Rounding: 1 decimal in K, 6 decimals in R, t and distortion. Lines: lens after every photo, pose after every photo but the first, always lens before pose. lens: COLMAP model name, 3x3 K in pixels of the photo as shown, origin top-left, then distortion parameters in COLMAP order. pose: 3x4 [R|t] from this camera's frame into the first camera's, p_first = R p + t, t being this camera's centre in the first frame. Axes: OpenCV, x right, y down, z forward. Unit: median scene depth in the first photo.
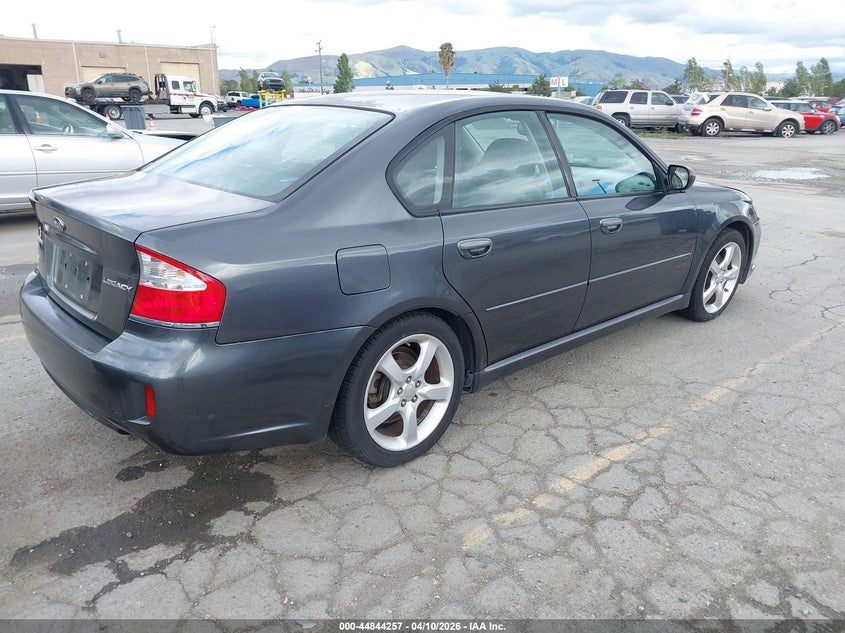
lens RADIAL K [[661.9, 0, 416.8], [0, 661.9, 339.0], [0, 0, 1]] dist [-0.009542, 0.015822]
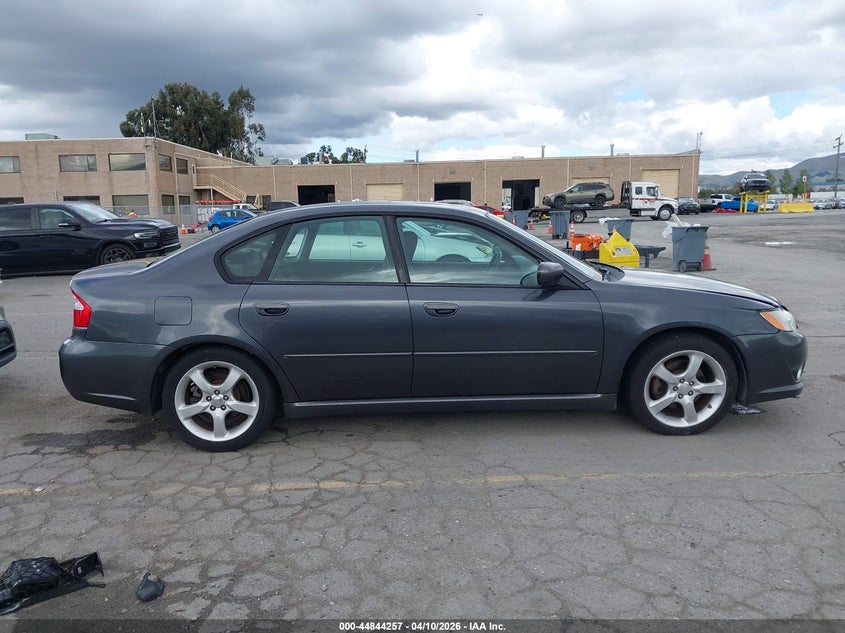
lens RADIAL K [[661.9, 0, 416.8], [0, 661.9, 339.0], [0, 0, 1]] dist [-0.009542, 0.015822]
pose [[0.757349, 0.103159, -0.644811, 0.080181], [-0.195287, 0.978033, -0.072900, -0.002286], [0.623126, 0.181134, 0.760858, 0.007793]]
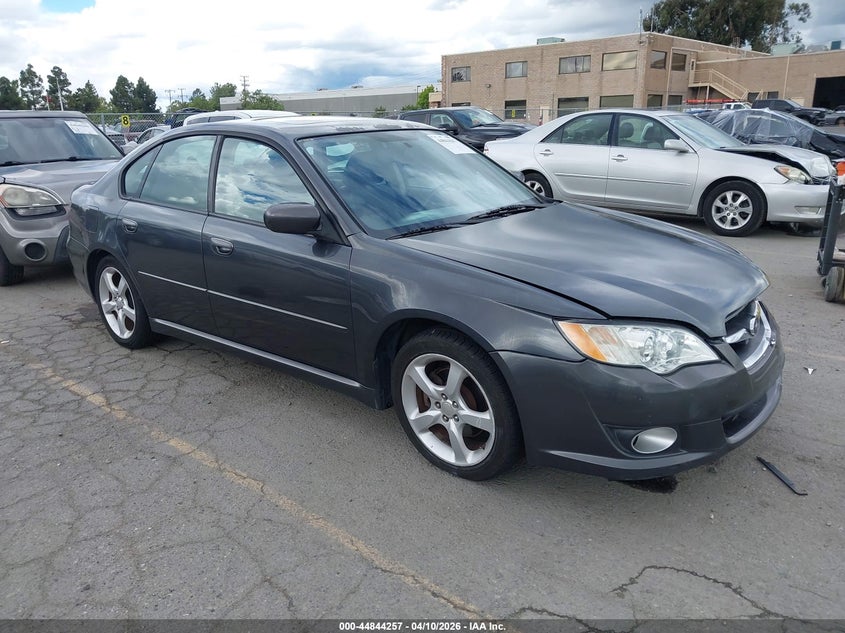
lens RADIAL K [[661.9, 0, 416.8], [0, 661.9, 339.0], [0, 0, 1]] dist [-0.009542, 0.015822]
pose [[0.115340, 0.299697, -0.947037, 0.106361], [-0.309036, 0.916912, 0.252526, -0.030996], [0.944031, 0.263542, 0.198373, 0.088460]]
